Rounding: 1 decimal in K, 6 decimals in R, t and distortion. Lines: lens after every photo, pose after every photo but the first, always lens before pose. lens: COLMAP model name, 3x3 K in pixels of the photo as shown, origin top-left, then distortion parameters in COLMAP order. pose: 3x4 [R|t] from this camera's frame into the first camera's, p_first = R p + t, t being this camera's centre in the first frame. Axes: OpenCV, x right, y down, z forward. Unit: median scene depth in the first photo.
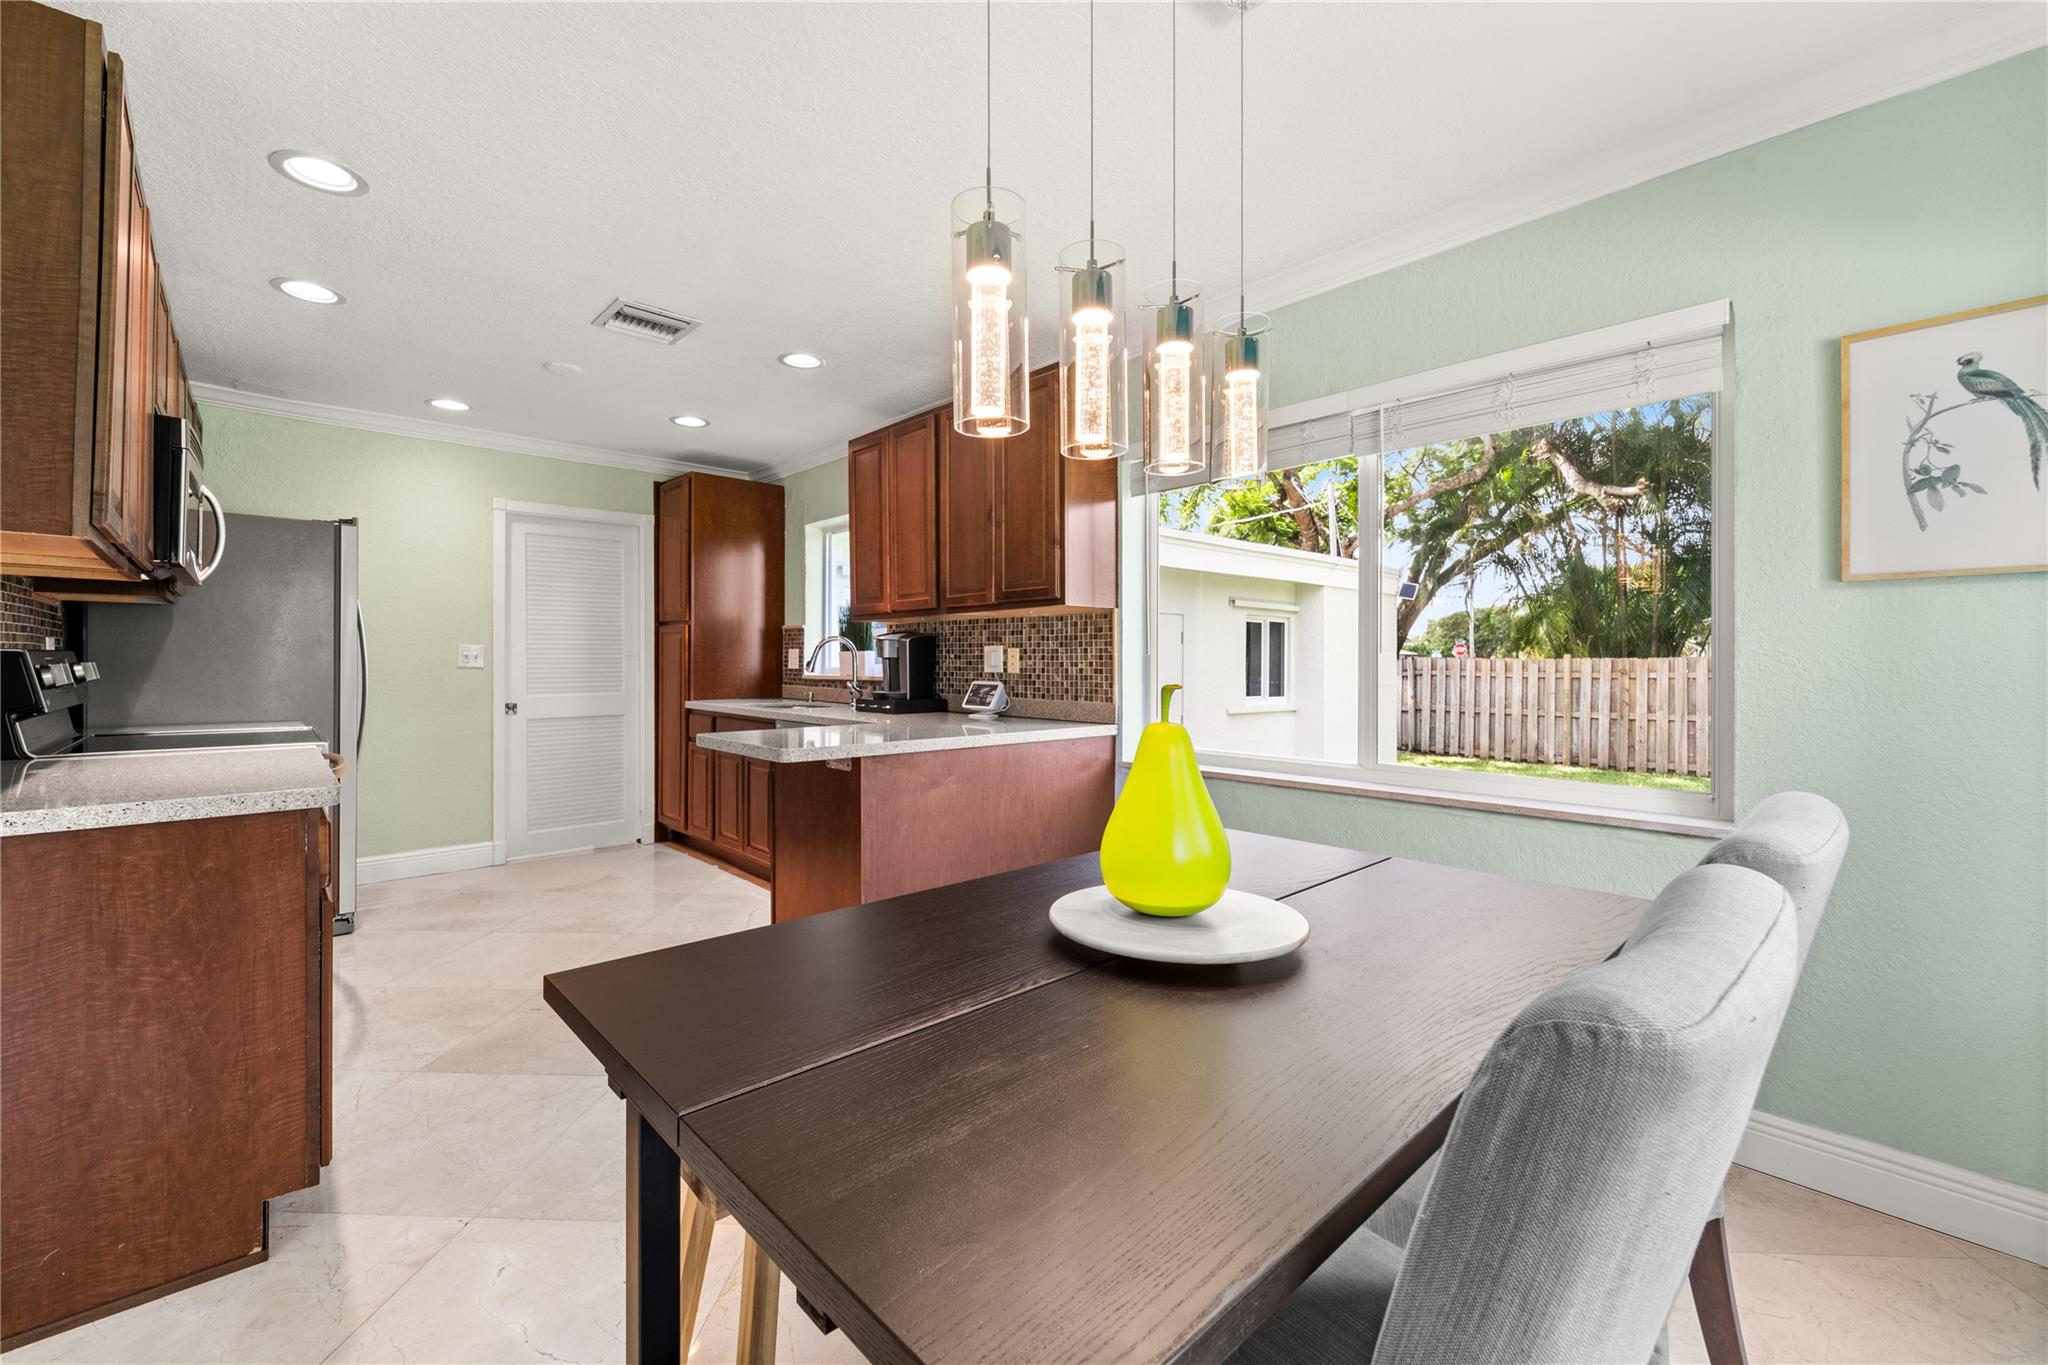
lens RADIAL K [[836.4, 0, 1024.5], [0, 836.4, 666.6], [0, 0, 1]] dist [0.003564, 0.000059]
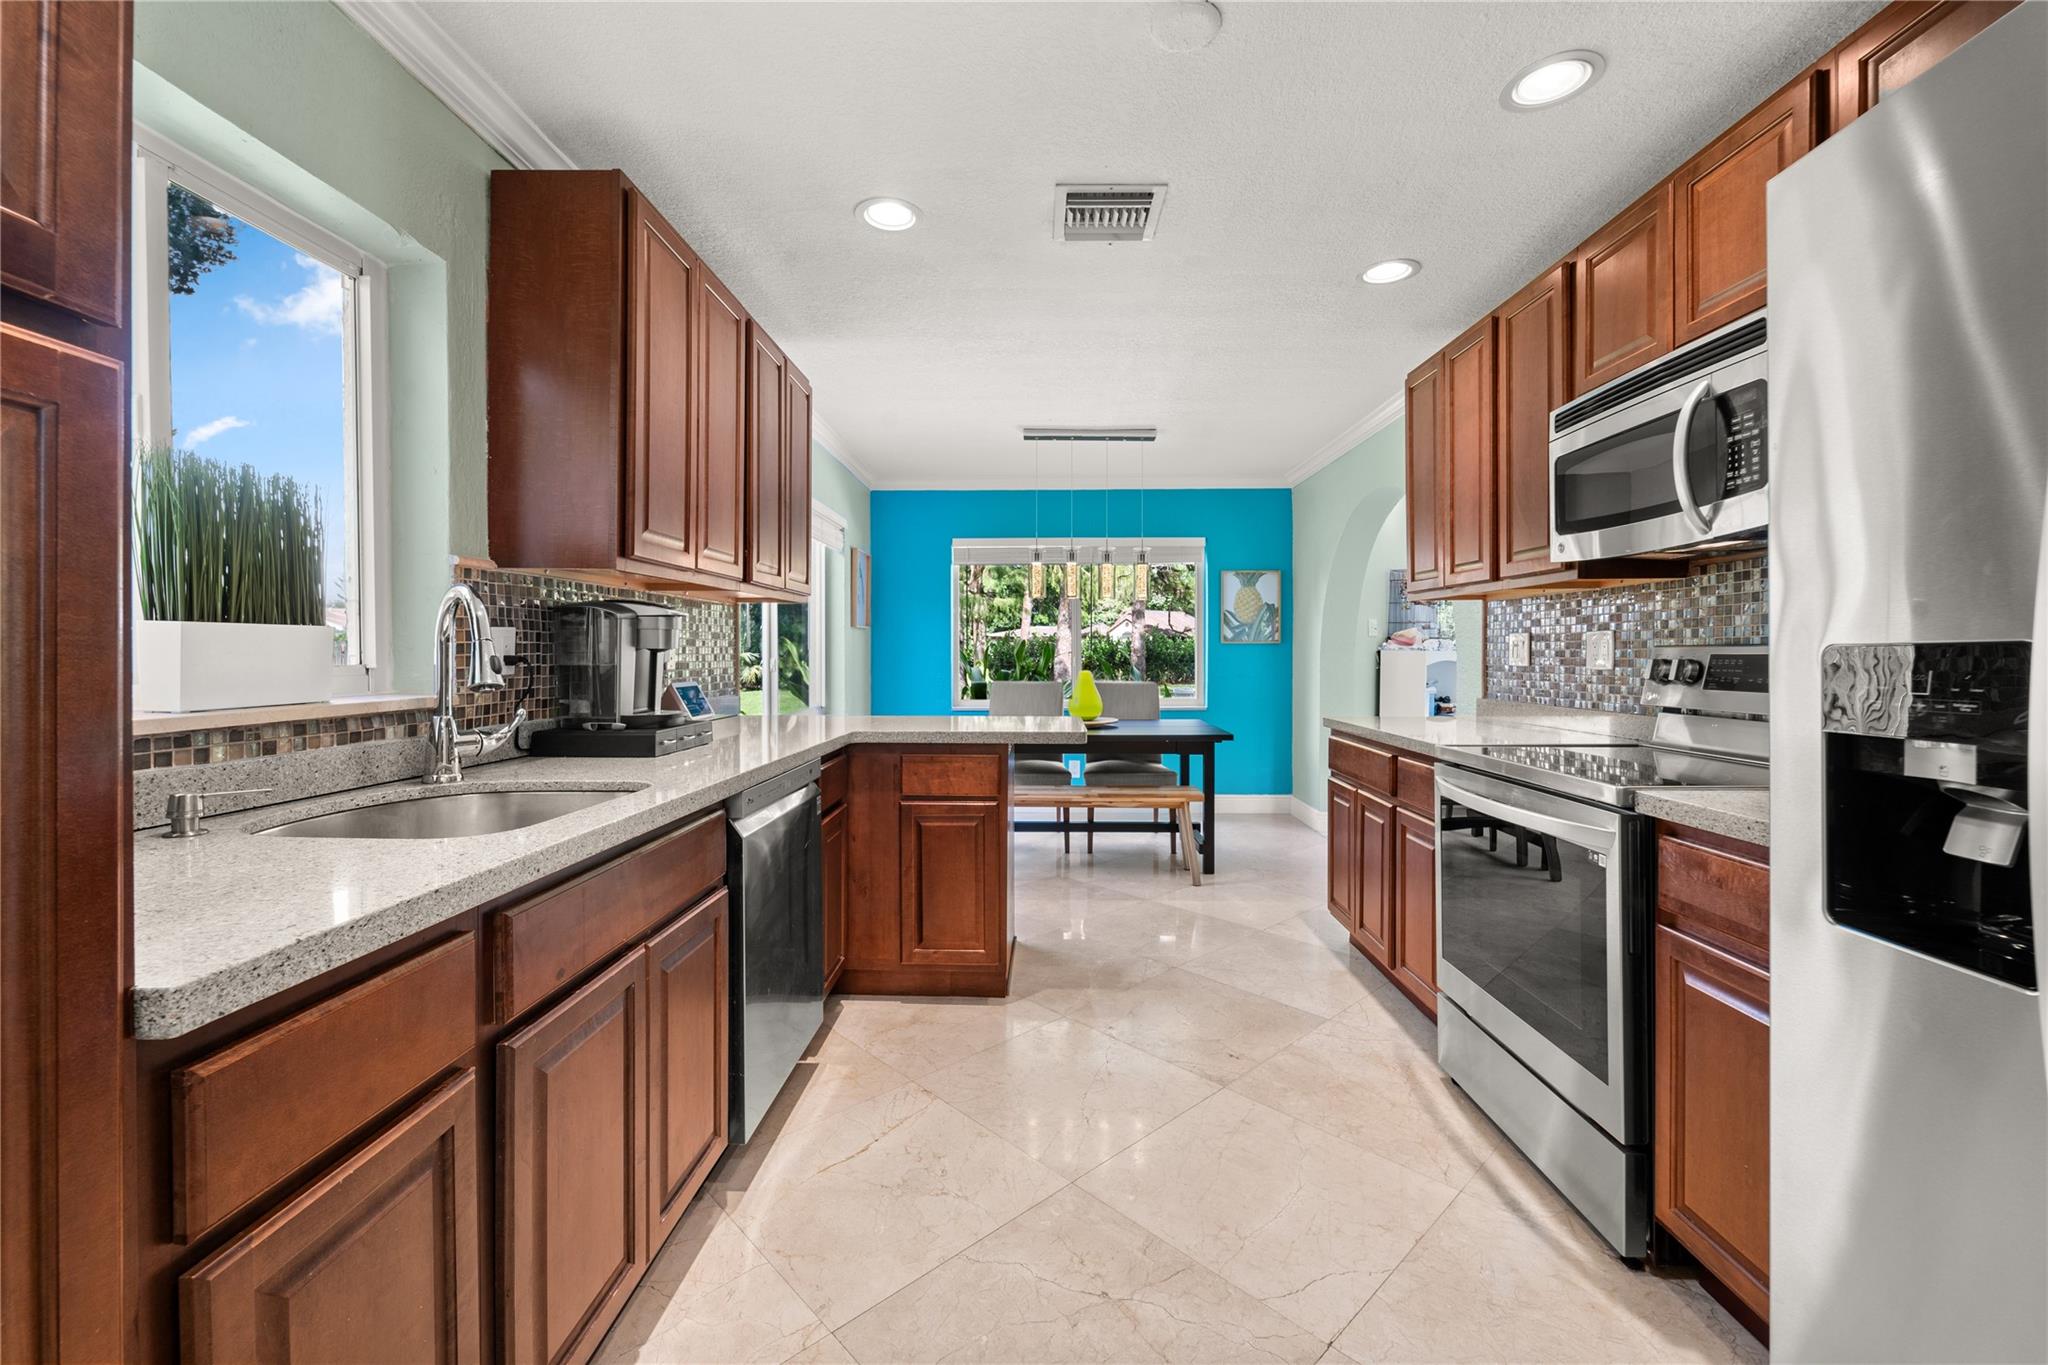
lens RADIAL K [[836.4, 0, 1024.5], [0, 836.4, 666.6], [0, 0, 1]] dist [0.003564, 0.000059]
pose [[-0.714104, -0.015918, 0.699859, -0.575995], [0.002979, 0.999663, 0.025778, -0.009615], [-0.700034, 0.020493, -0.713816, 0.987289]]
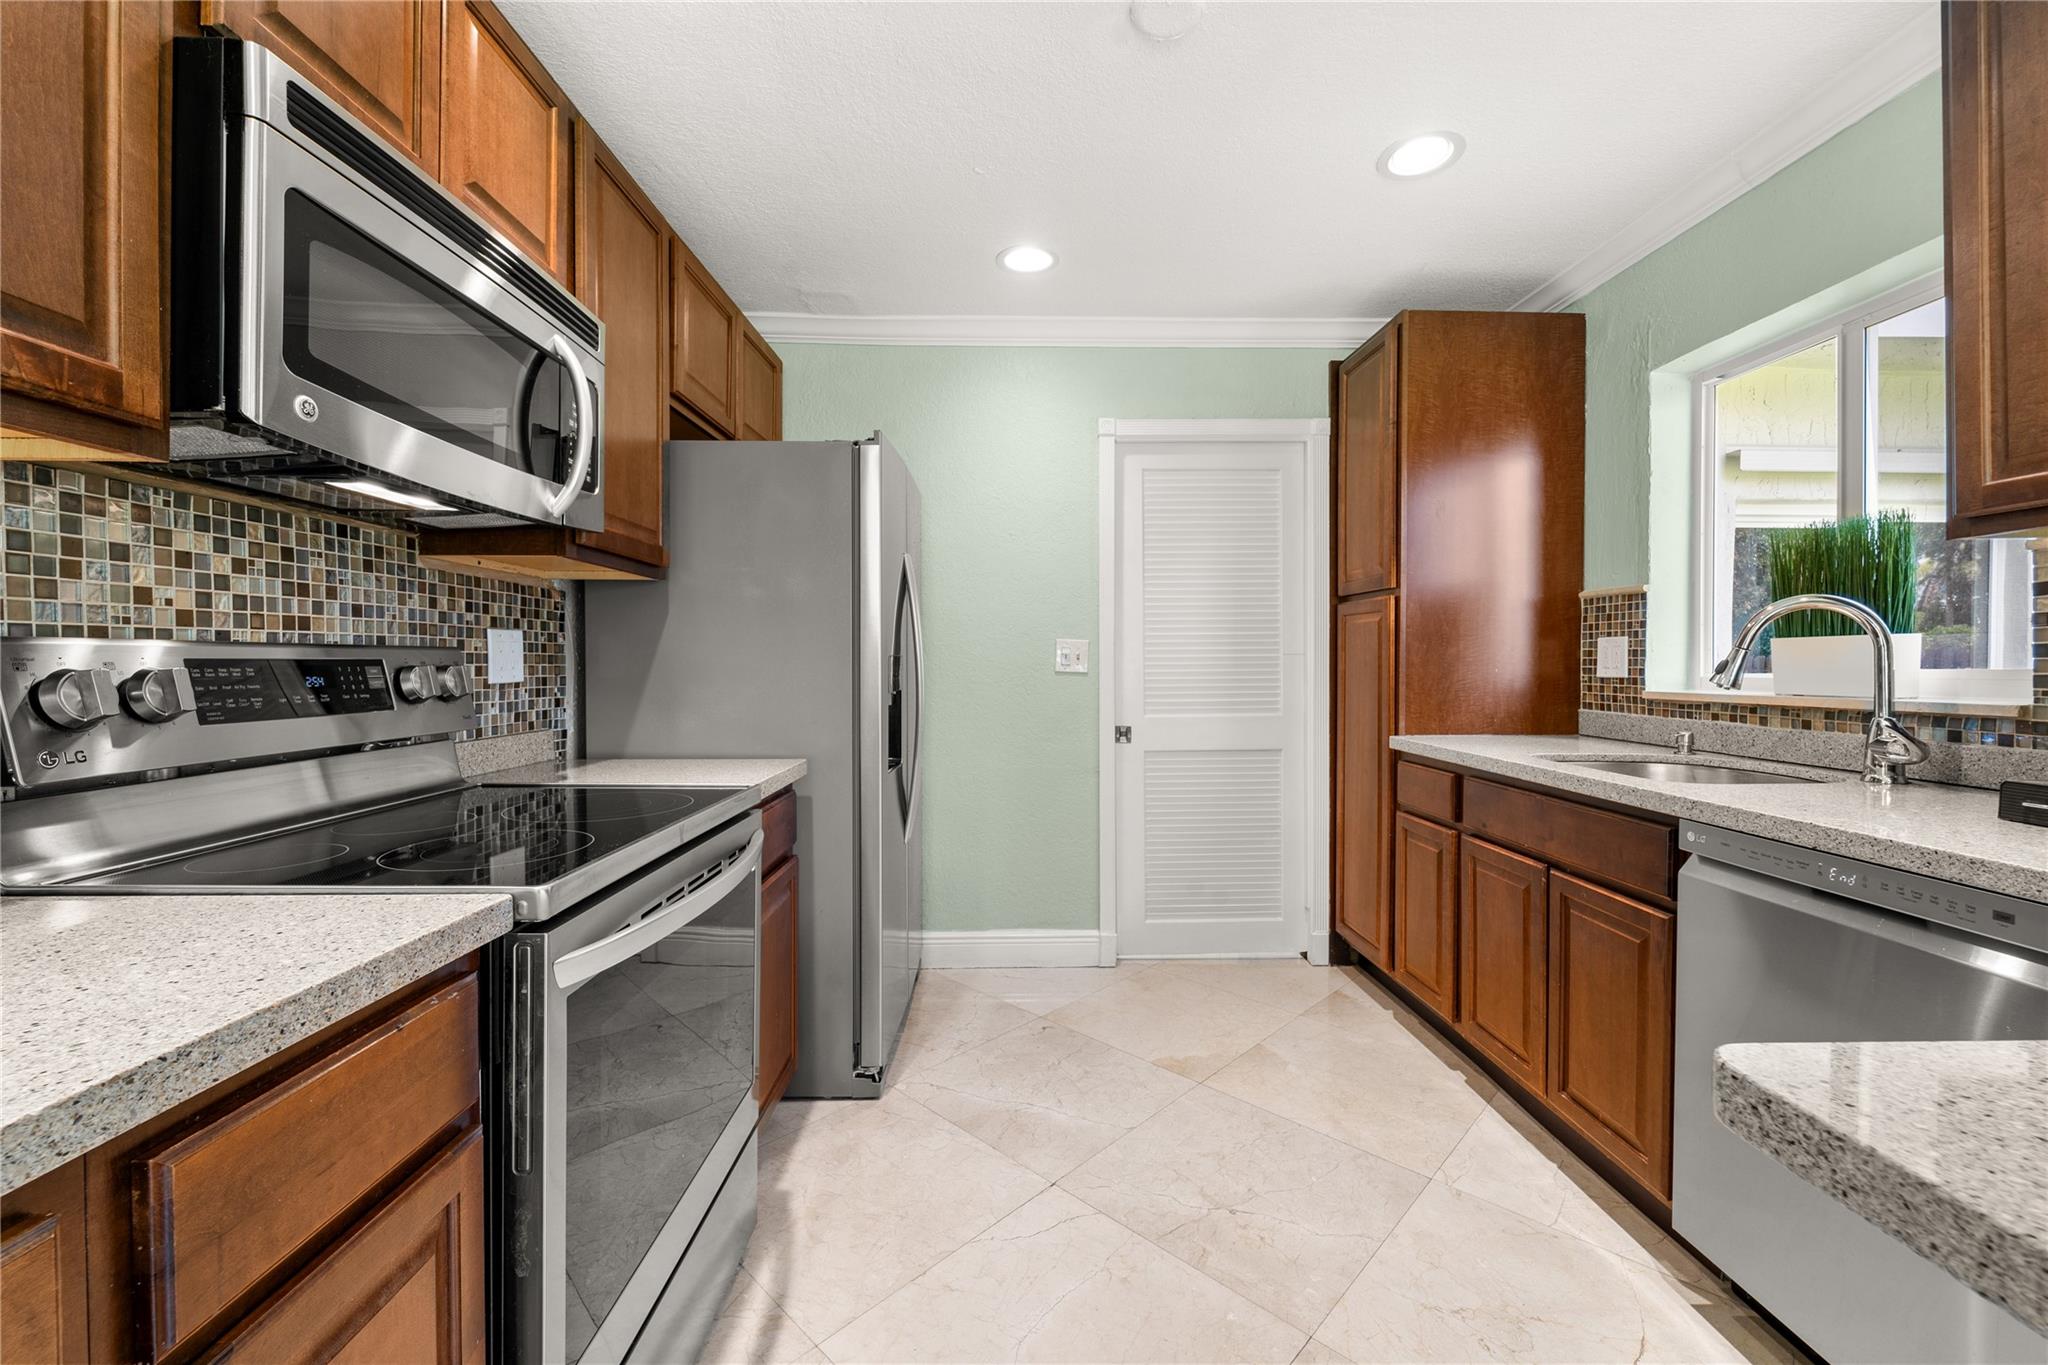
lens RADIAL K [[836.4, 0, 1024.5], [0, 836.4, 666.6], [0, 0, 1]] dist [0.003564, 0.000059]
pose [[0.743831, -0.000576, -0.668367, -0.216479], [-0.001858, 0.999994, -0.002930, -0.001704], [0.668365, 0.003422, 0.743826, 0.432652]]
